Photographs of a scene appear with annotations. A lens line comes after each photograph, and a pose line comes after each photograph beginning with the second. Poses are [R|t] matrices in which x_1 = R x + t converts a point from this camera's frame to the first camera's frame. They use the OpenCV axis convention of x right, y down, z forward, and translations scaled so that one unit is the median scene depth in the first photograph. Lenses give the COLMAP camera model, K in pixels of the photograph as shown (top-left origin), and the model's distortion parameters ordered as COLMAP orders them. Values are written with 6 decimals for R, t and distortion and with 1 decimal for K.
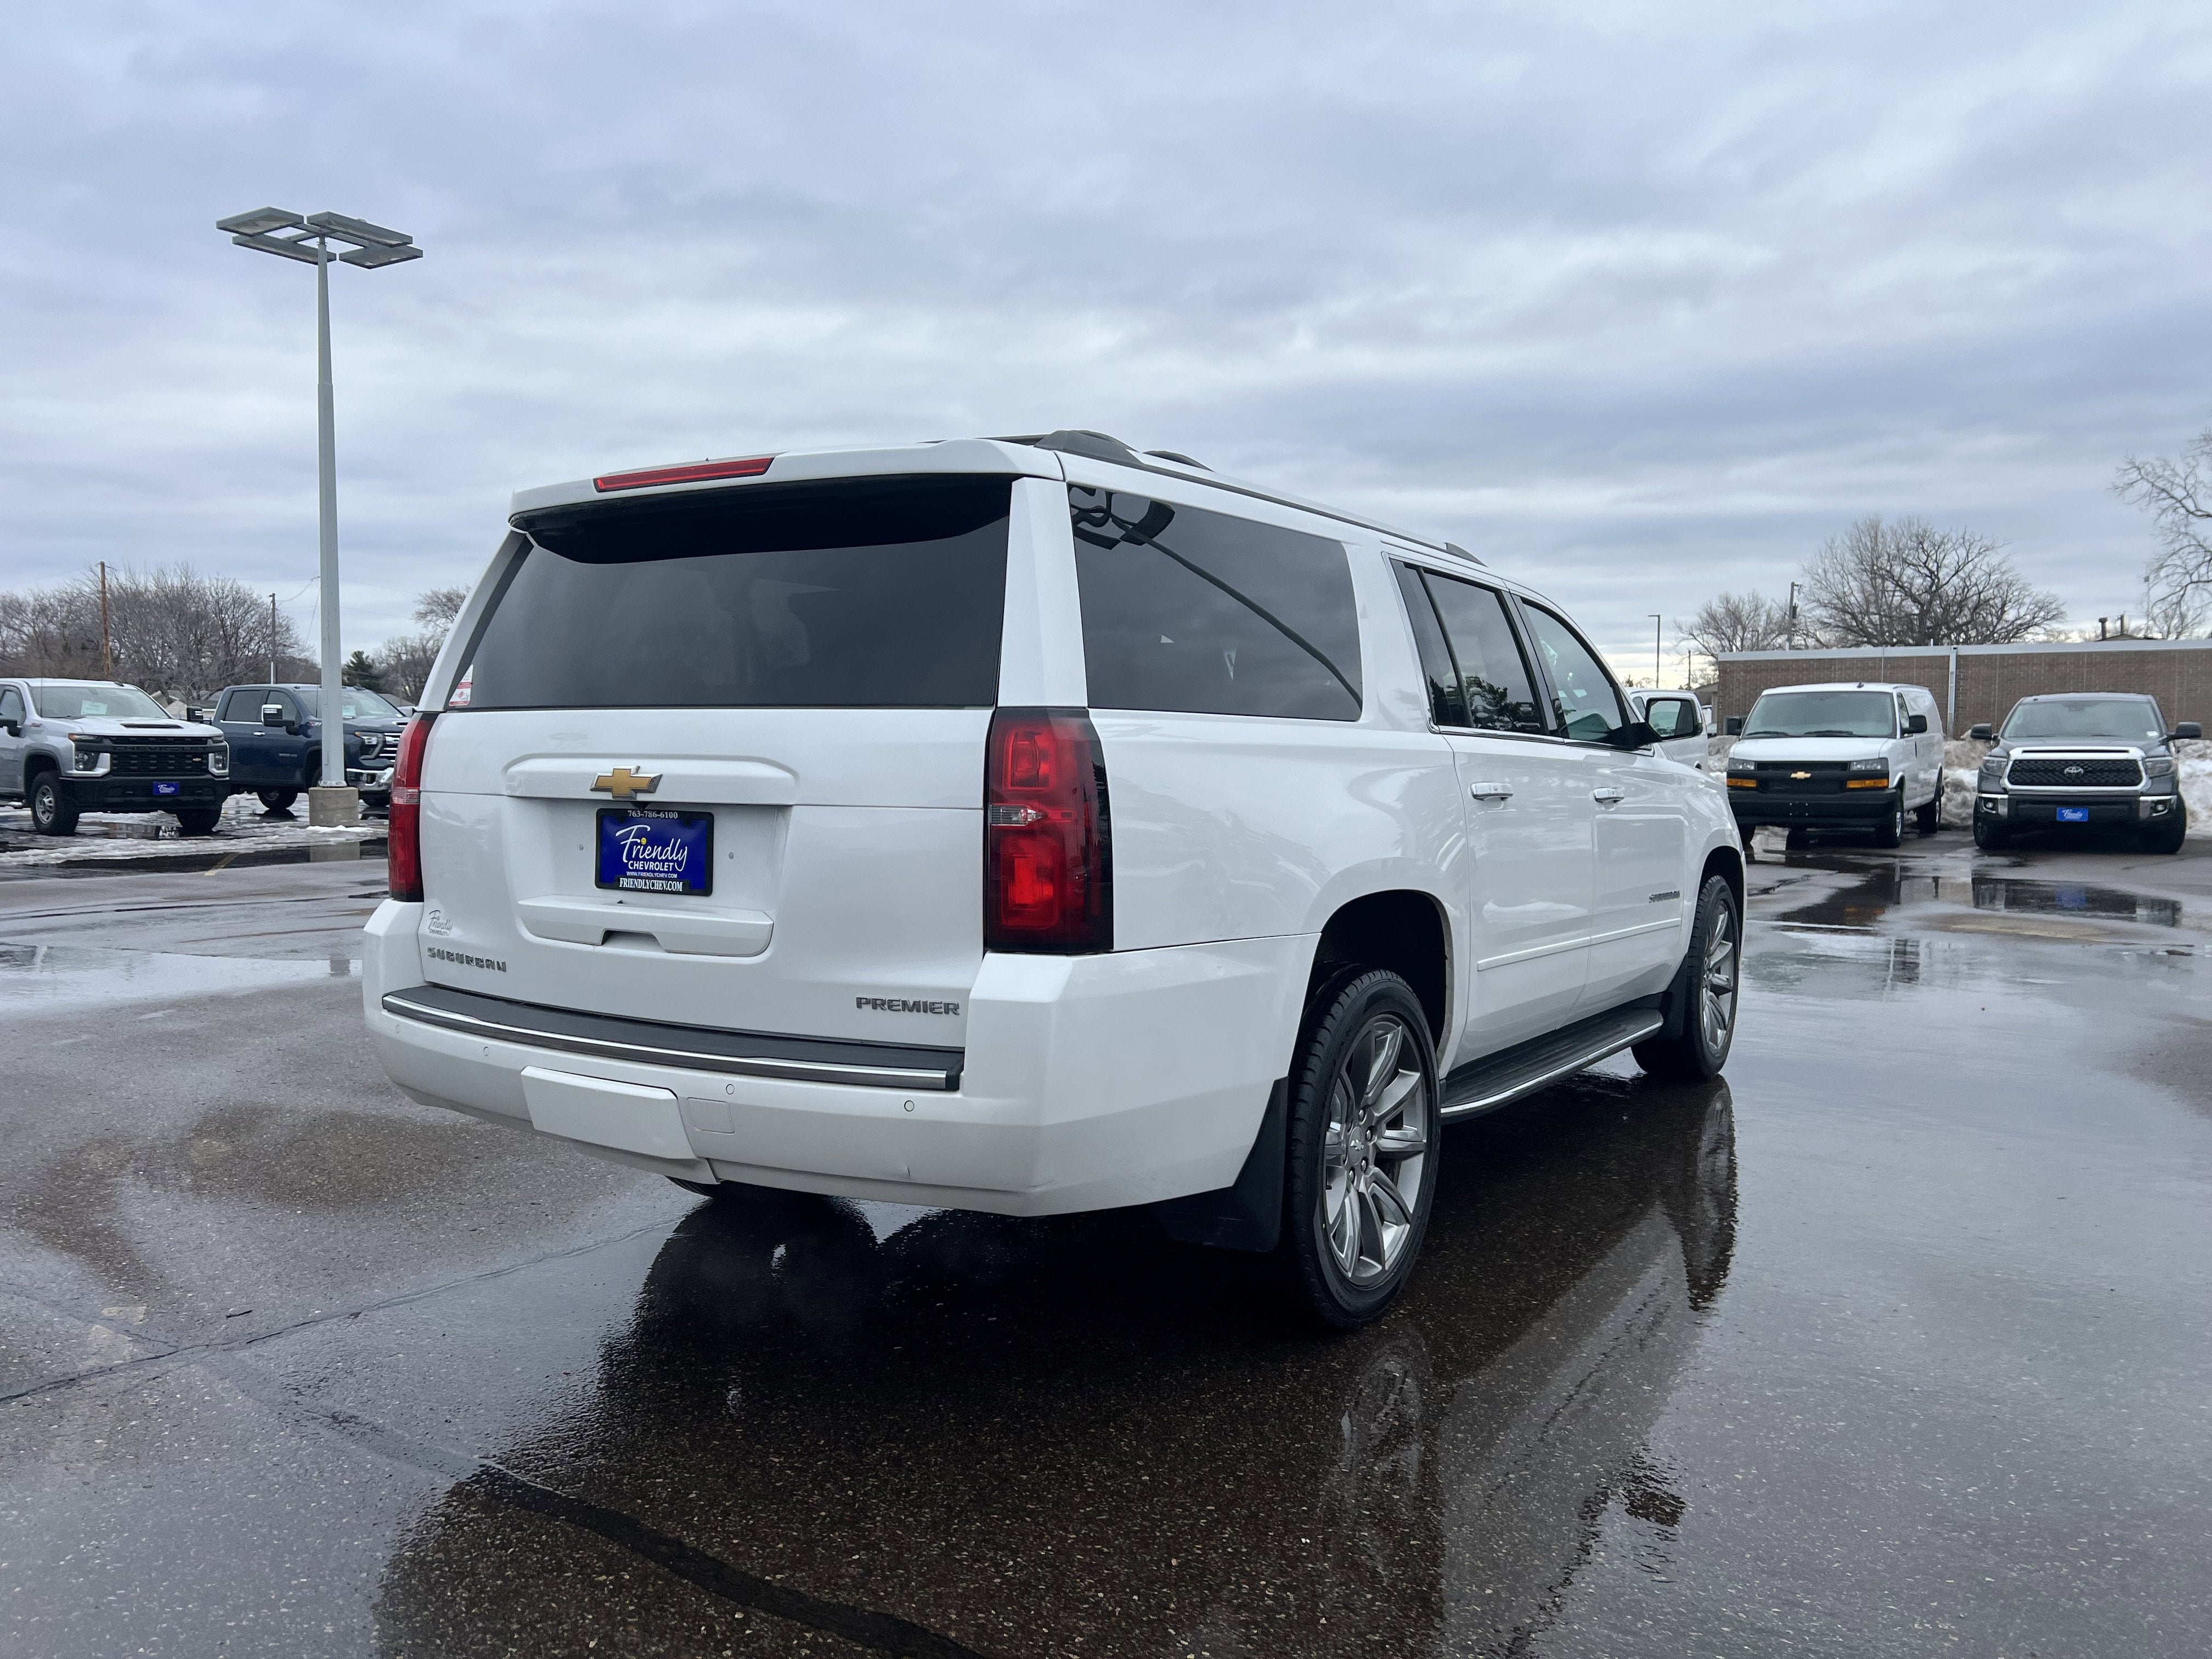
lens RADIAL K [[1658.9, 0, 1117.2], [0, 1658.9, 861.6], [0, 0, 1]] dist [0.008052, -0.002331]
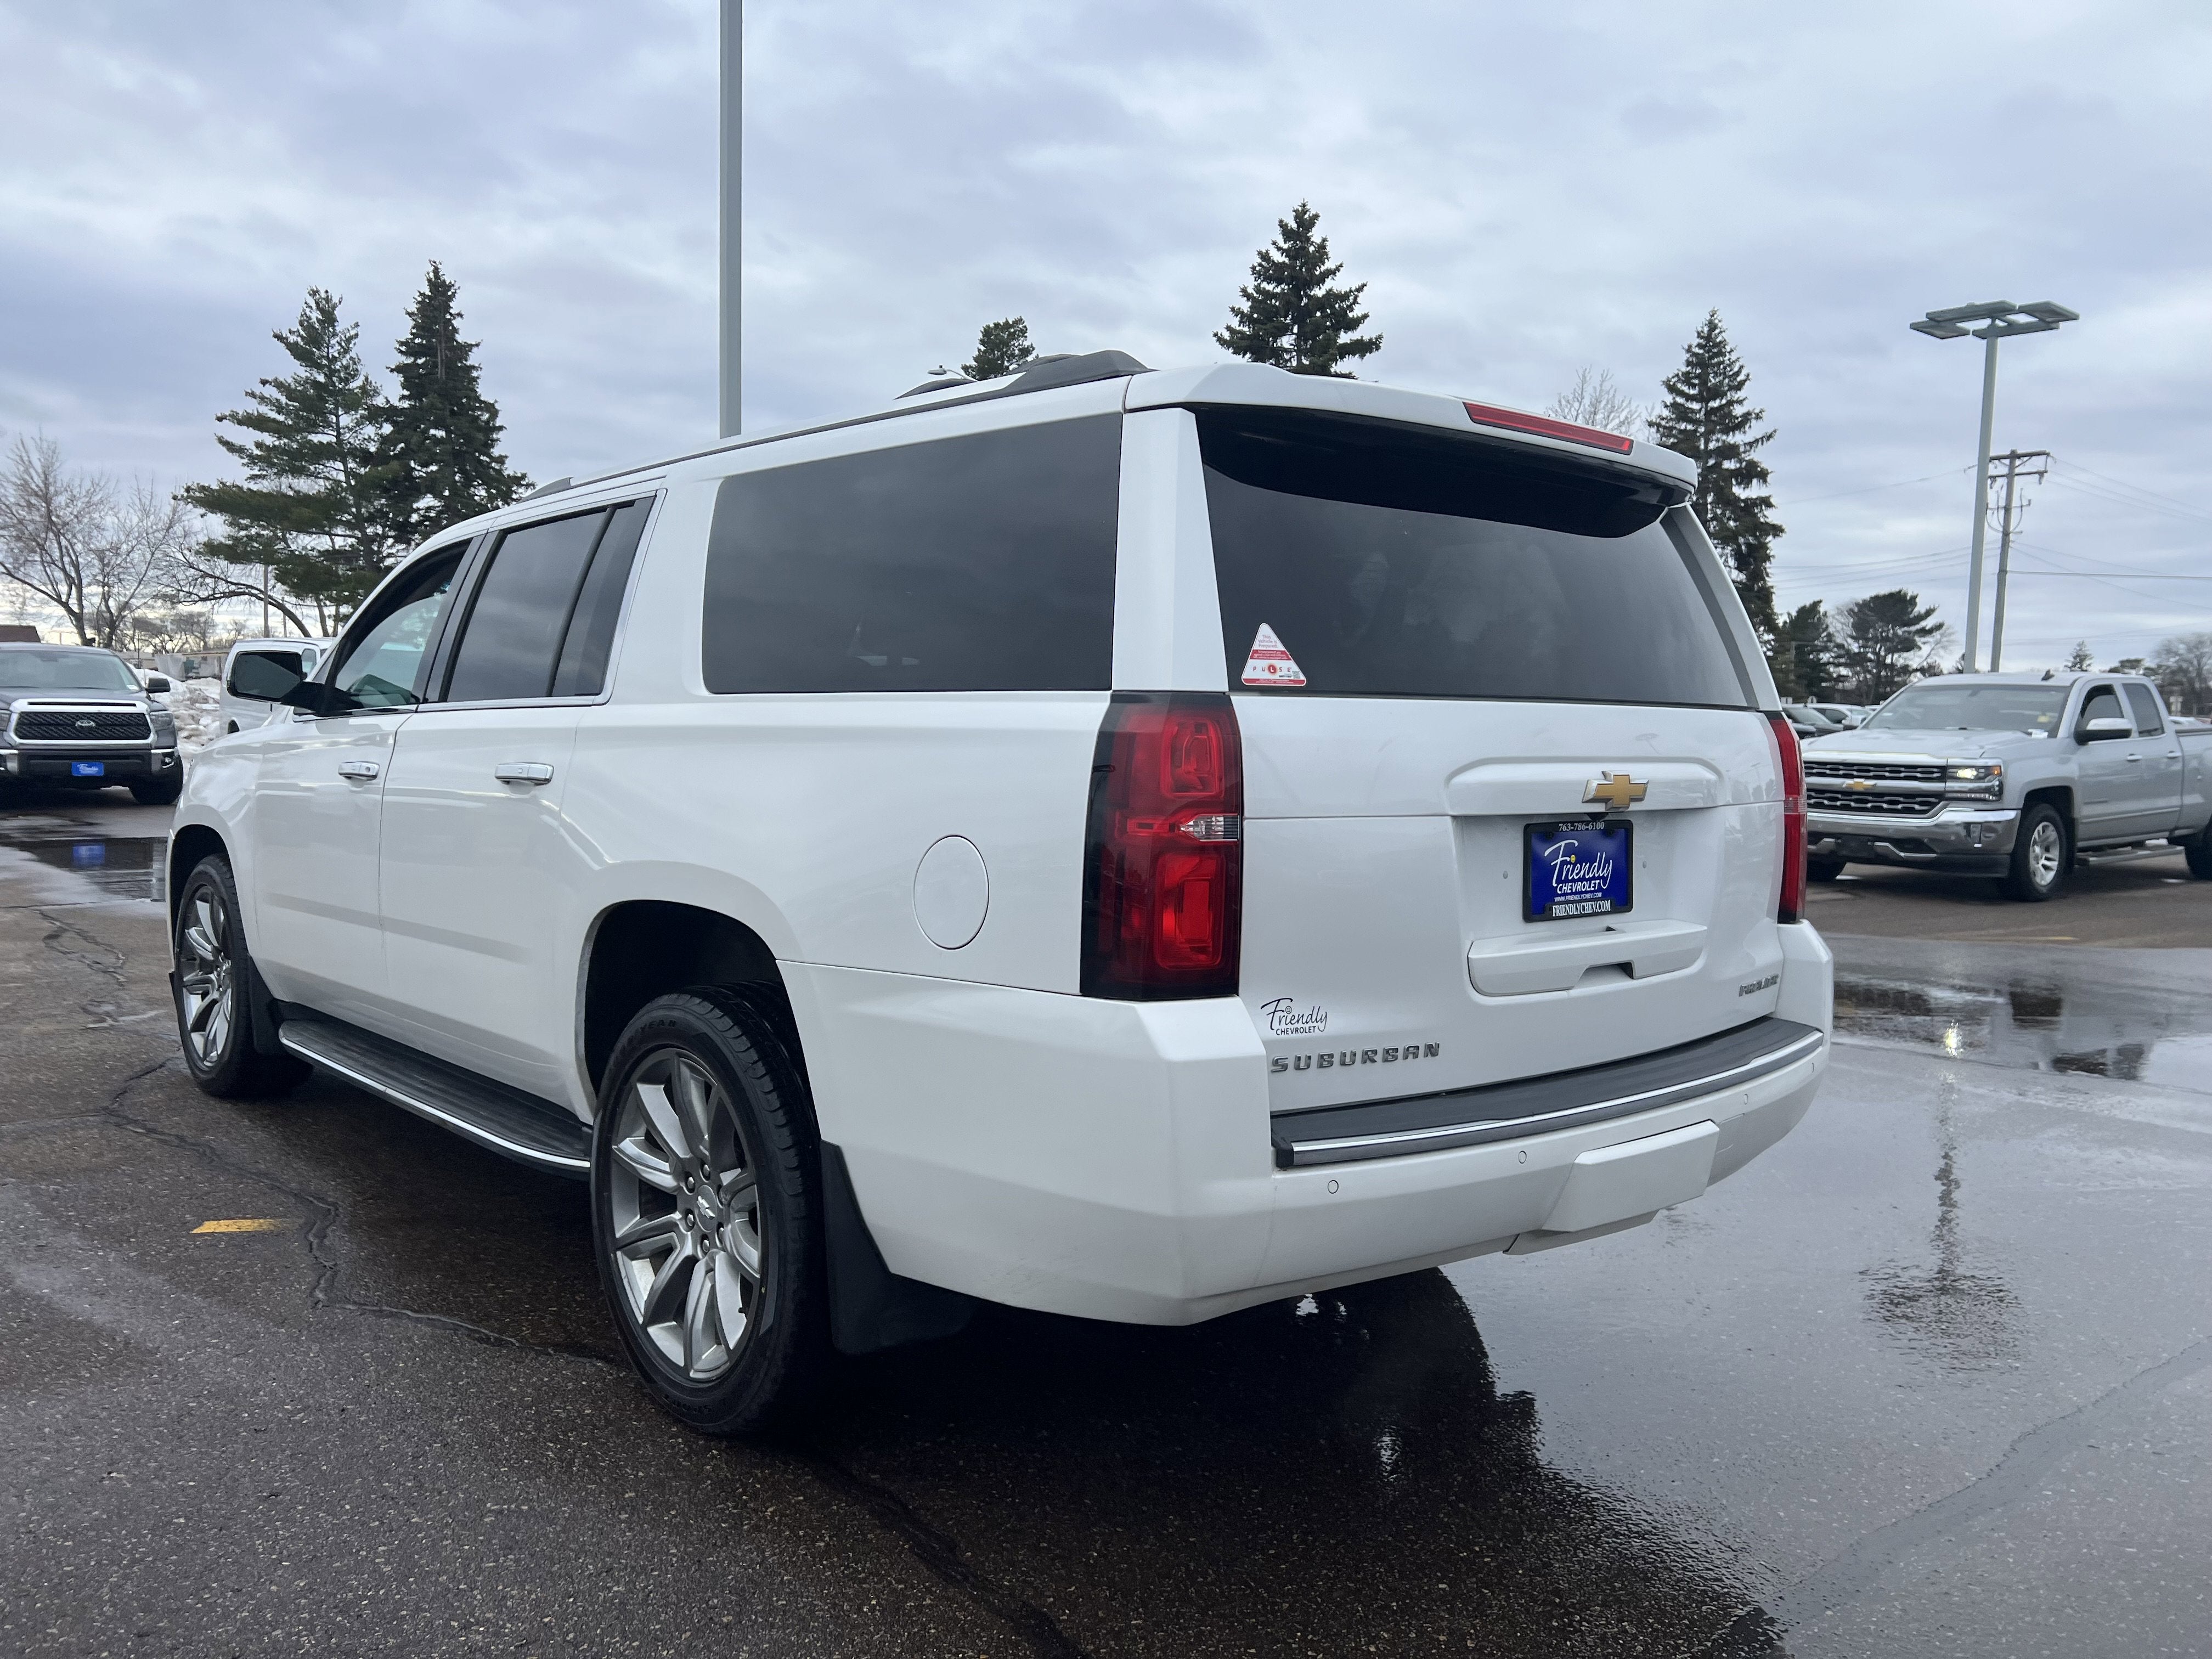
lens RADIAL K [[1653.5, 0, 1101.2], [0, 1653.5, 835.1], [0, 0, 1]] dist [0.073016, -0.077304]
pose [[0.305215, -0.063929, 0.950135, -1.082199], [0.048688, 0.997487, 0.051474, -0.074229], [-0.951038, 0.030550, 0.307561, 0.894699]]
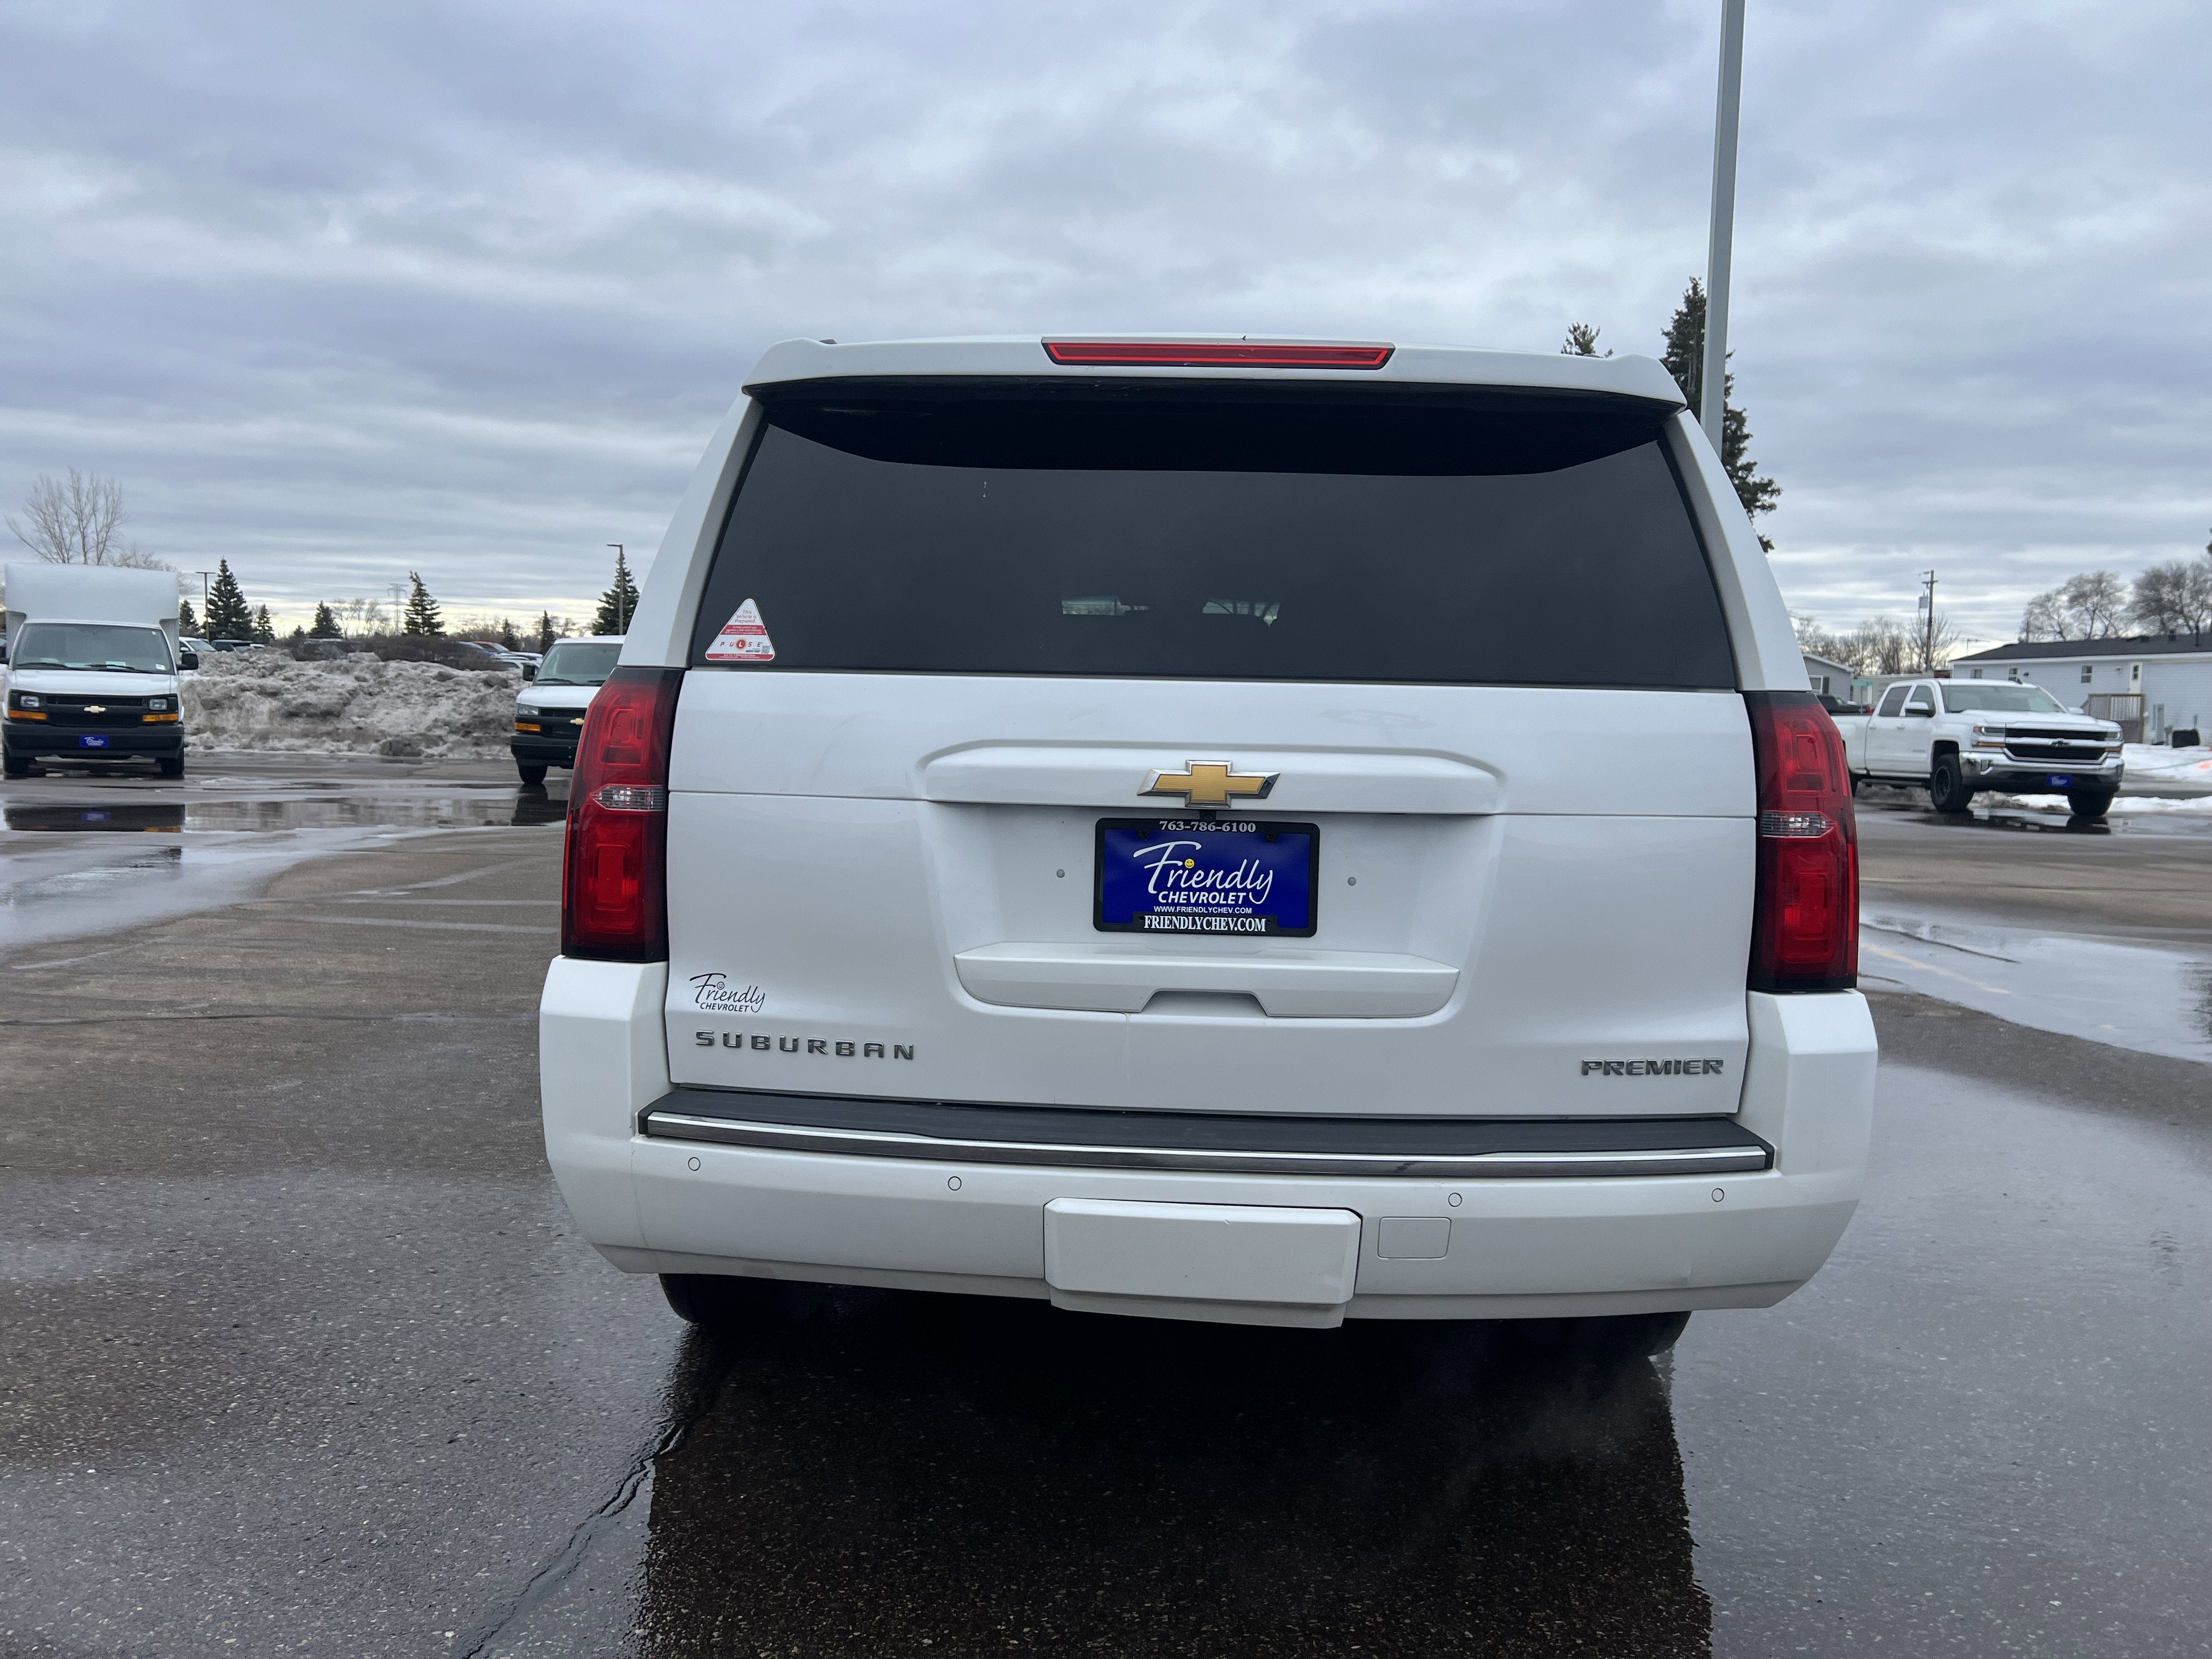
lens RADIAL K [[1668.7, 0, 1106.0], [0, 1668.7, 829.5], [0, 0, 1]] dist [0.118296, -0.111890]
pose [[0.863210, -0.021195, 0.504399, -0.629879], [0.016655, 0.999770, 0.013507, -0.034640], [-0.504569, -0.003258, 0.863365, 0.364127]]
